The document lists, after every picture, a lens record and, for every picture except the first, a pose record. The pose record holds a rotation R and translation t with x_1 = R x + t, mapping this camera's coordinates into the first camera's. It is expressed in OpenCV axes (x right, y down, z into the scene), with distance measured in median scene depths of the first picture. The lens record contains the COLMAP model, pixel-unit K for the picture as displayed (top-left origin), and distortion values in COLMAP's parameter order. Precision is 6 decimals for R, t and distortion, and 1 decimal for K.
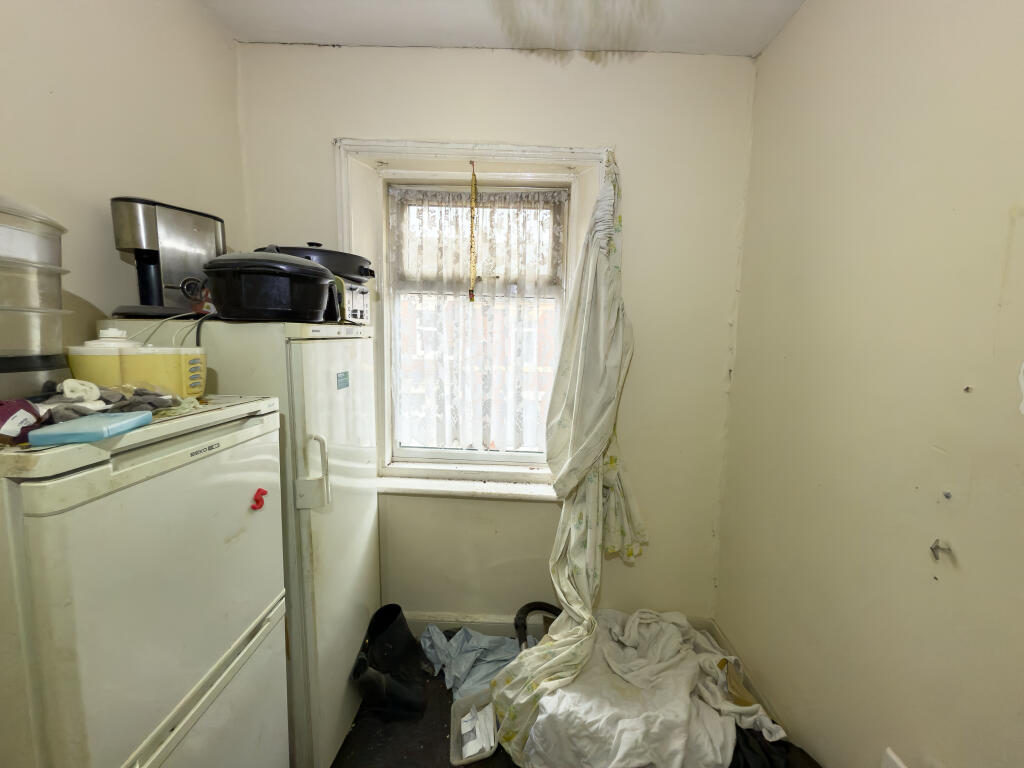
lens RADIAL K [[404.9, 0, 513.5], [0, 404.9, 385.9], [0, 0, 1]] dist [-0.001009, 0.000010]
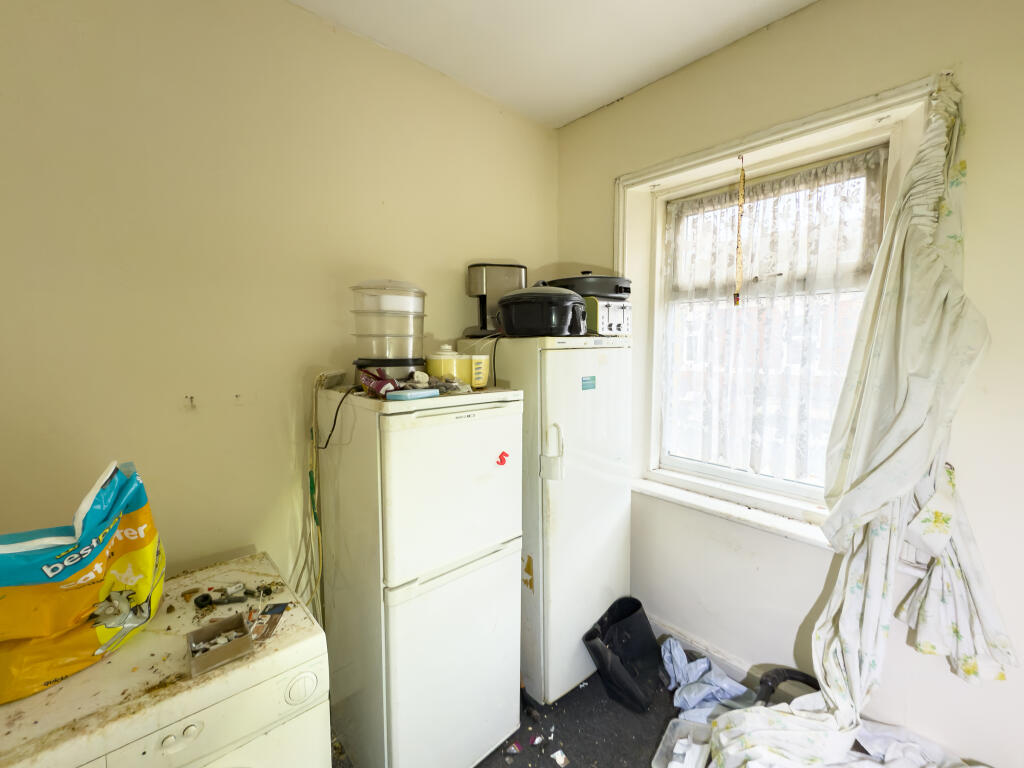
lens RADIAL K [[414.0, 0, 507.3], [0, 414.0, 384.1], [0, 0, 1]] dist [-0.000230, 0.000075]
pose [[0.687651, 0.040335, -0.724920, 0.228058], [-0.067390, 0.997691, -0.008413, 0.012339], [0.722907, 0.054637, 0.688782, -0.015547]]
